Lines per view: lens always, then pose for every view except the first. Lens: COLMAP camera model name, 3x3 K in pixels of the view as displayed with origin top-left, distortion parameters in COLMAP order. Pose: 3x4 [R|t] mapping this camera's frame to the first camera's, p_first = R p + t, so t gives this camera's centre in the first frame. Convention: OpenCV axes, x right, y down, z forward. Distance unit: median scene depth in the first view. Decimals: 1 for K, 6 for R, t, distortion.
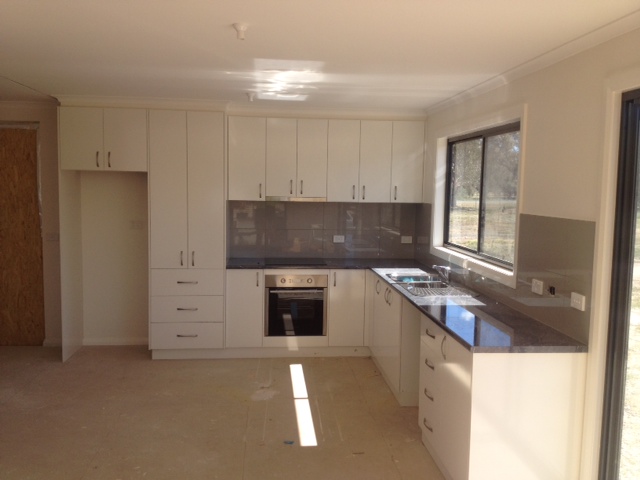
lens RADIAL K [[610.2, 0, 320.0], [0, 610.2, 240.0], [0, 0, 1]] dist [0.105152, -0.016935]
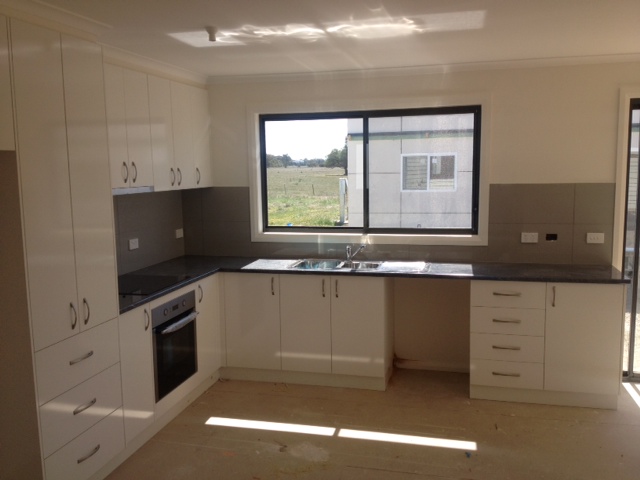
lens RADIAL K [[610.2, 0, 320.0], [0, 610.2, 240.0], [0, 0, 1]] dist [0.105152, -0.016935]
pose [[0.320438, -0.138881, 0.937033, -0.644789], [0.104740, 0.988323, 0.110665, -0.070702], [-0.941461, 0.062683, 0.331243, 0.622998]]
